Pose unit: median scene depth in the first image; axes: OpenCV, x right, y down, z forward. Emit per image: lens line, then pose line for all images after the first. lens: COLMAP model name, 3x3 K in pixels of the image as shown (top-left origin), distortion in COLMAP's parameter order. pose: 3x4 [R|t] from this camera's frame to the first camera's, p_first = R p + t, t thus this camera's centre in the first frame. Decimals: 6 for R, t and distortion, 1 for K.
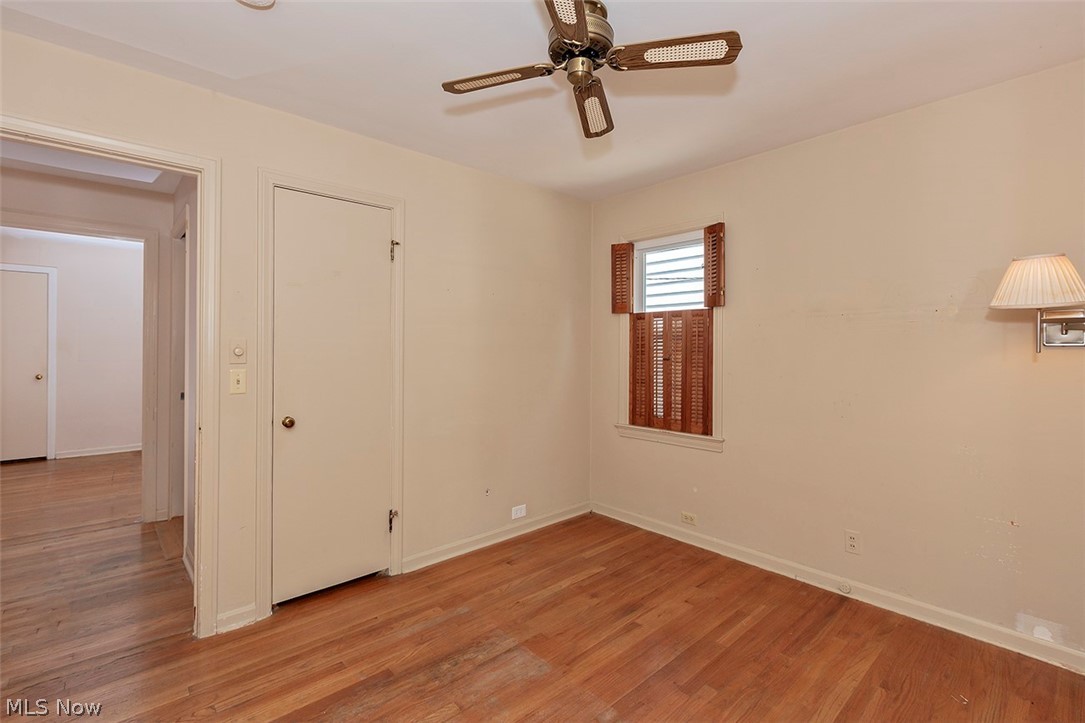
lens RADIAL K [[496.0, 0, 543.3], [0, 496.0, 346.9], [0, 0, 1]] dist [-0.001086, -0.000089]
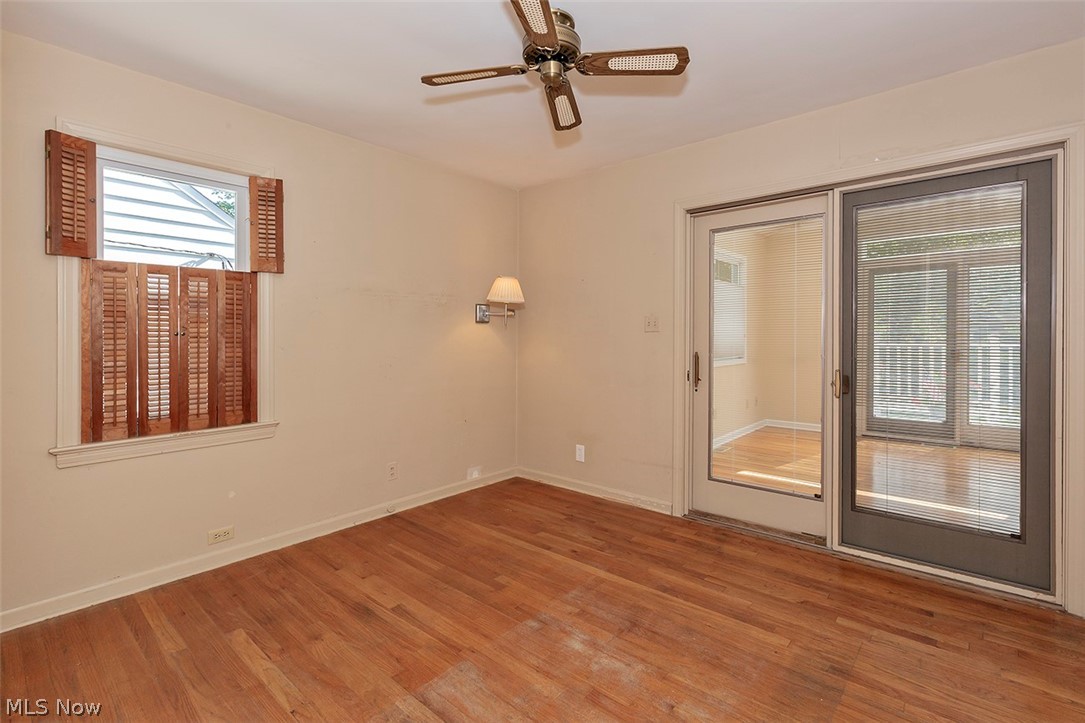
lens RADIAL K [[495.3, 0, 543.4], [0, 495.3, 337.5], [0, 0, 1]] dist [-0.000022, -0.000014]
pose [[-0.116235, -0.005767, 0.993205, -0.647636], [-0.000947, 0.999983, 0.005696, 0.031604], [-0.993221, -0.000279, -0.116238, 0.688927]]
